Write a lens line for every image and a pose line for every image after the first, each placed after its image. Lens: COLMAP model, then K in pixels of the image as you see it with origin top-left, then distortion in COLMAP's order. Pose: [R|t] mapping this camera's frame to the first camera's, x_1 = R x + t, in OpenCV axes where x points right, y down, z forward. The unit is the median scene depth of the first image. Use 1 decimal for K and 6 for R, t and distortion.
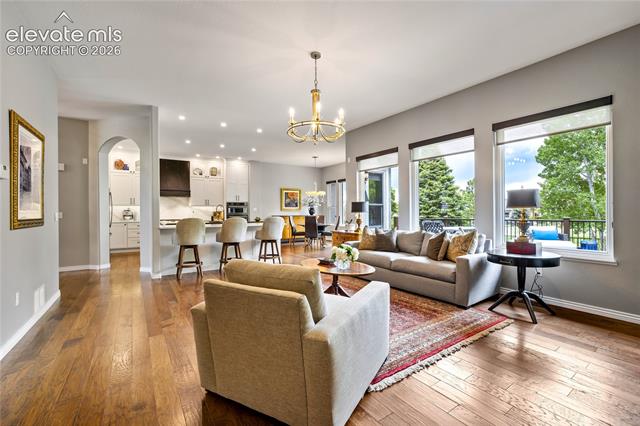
lens RADIAL K [[277.1, 0, 319.6], [0, 277.1, 211.3], [0, 0, 1]] dist [-0.046382, 0.019979]
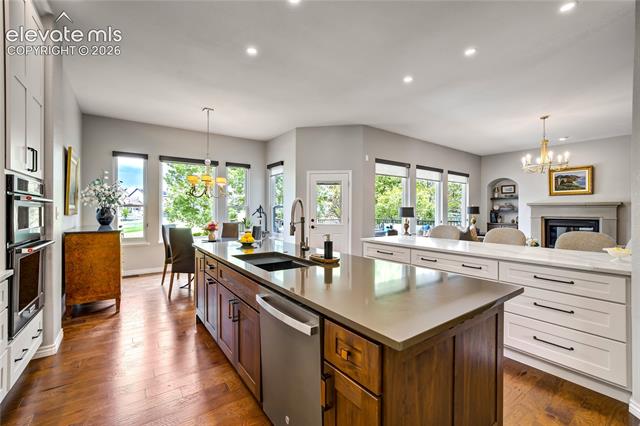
lens RADIAL K [[277.1, 0, 319.6], [0, 277.1, 211.3], [0, 0, 1]] dist [-0.046382, 0.019979]
pose [[-0.025076, 0.001097, 0.999685, -0.546176], [-0.004547, 0.999989, -0.001212, -0.010167], [-0.999675, -0.004576, -0.025071, 0.834963]]
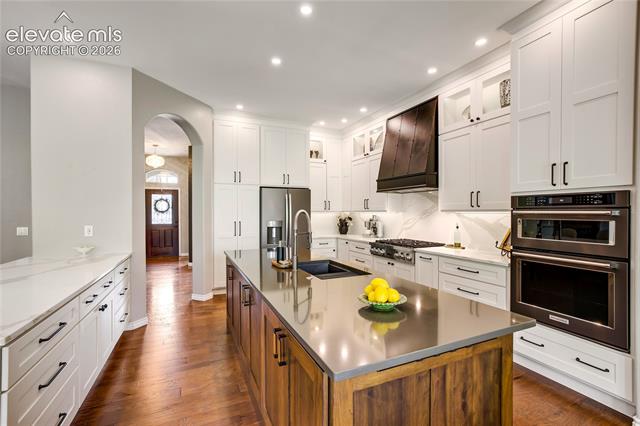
lens RADIAL K [[288.4, 0, 320.0], [0, 288.4, 213.0], [0, 0, 1]] dist [-0.009568, 0.000769]
pose [[-0.173038, 0.007550, -0.984886, -0.046934], [0.003713, 0.999969, 0.007013, -0.020785], [0.984908, -0.002443, -0.173061, 0.915186]]
